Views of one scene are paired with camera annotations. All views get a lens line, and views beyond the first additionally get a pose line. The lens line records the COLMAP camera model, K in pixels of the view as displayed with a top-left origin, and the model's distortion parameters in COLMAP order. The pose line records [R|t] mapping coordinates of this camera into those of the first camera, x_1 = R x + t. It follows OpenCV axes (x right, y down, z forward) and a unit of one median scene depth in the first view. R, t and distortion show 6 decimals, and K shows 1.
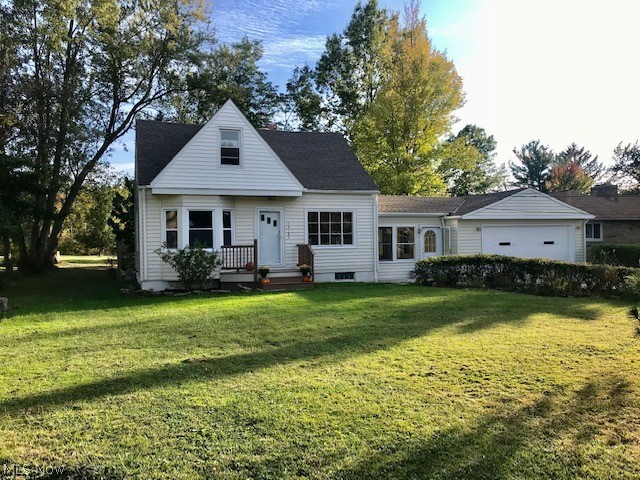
lens RADIAL K [[522.5, 0, 328.8], [0, 522.5, 242.0], [0, 0, 1]] dist [0.010875, -0.009839]
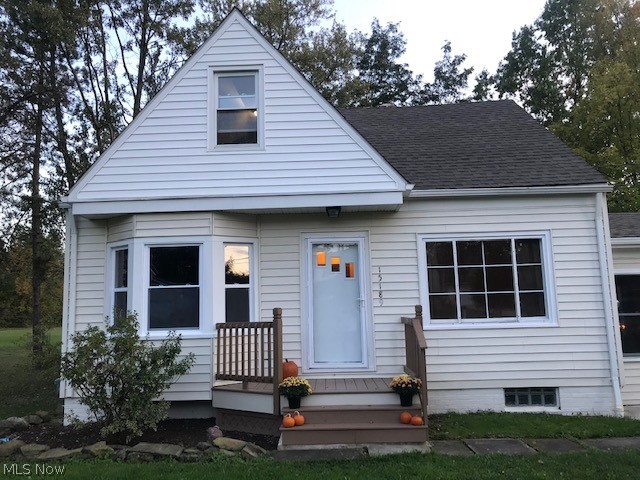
lens RADIAL K [[529.4, 0, 320.0], [0, 529.4, 240.0], [0, 0, 1]] dist [0.022251, -0.006714]
pose [[0.920370, -0.060013, -0.386415, 0.049749], [0.010634, 0.991629, -0.128678, -0.004020], [0.390903, 0.114323, 0.913304, 0.581499]]
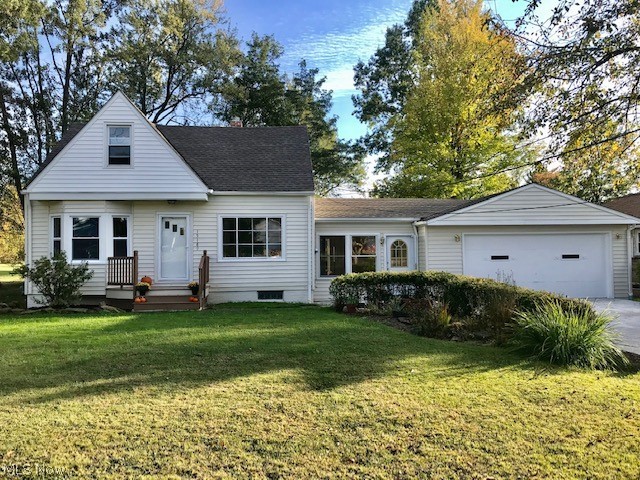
lens RADIAL K [[522.5, 0, 328.8], [0, 522.5, 242.0], [0, 0, 1]] dist [0.010875, -0.009839]
pose [[0.962469, 0.002019, -0.271385, 0.365455], [-0.006740, 0.999842, -0.016468, -0.006225], [0.271309, 0.017679, 0.962330, 0.241732]]
